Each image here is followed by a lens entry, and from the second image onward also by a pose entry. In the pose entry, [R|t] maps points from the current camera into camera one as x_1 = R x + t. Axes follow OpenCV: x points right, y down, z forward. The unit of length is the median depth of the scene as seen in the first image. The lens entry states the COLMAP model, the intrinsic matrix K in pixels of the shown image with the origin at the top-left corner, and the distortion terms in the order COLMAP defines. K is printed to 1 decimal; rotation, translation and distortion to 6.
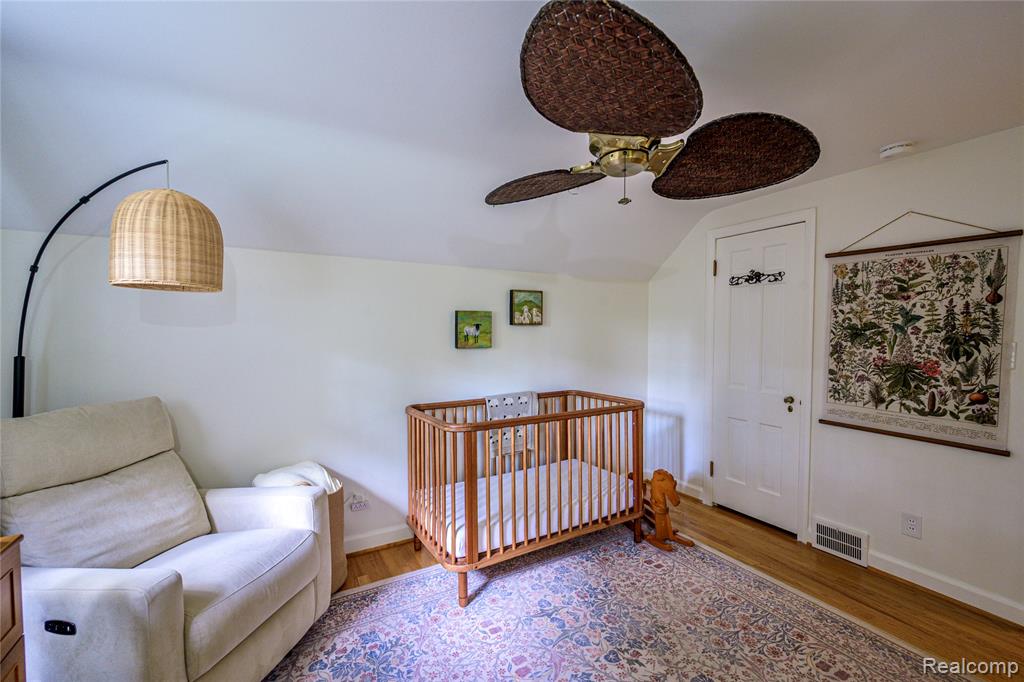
lens RADIAL K [[415.0, 0, 511.3], [0, 415.0, 339.7], [0, 0, 1]] dist [-0.000276, 0.000172]
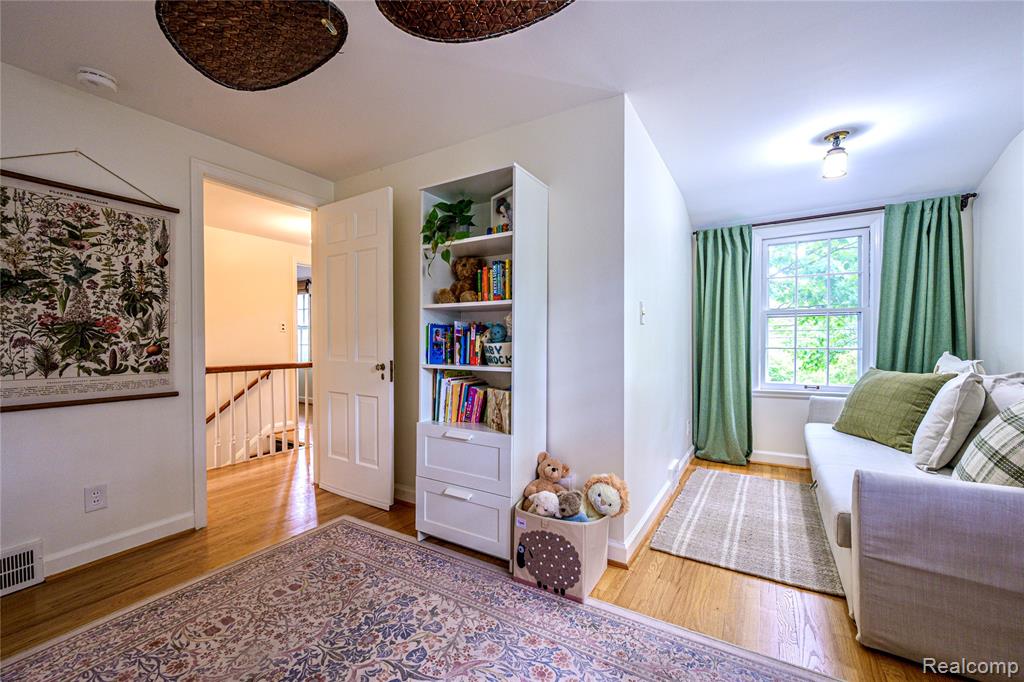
lens RADIAL K [[415.0, 0, 513.1], [0, 415.0, 338.8], [0, 0, 1]] dist [-0.000276, 0.000172]
pose [[-0.473927, -0.001630, 0.880563, -0.280507], [0.024559, 0.999585, 0.015069, 0.108347], [-0.880222, 0.028768, -0.473690, 0.627795]]
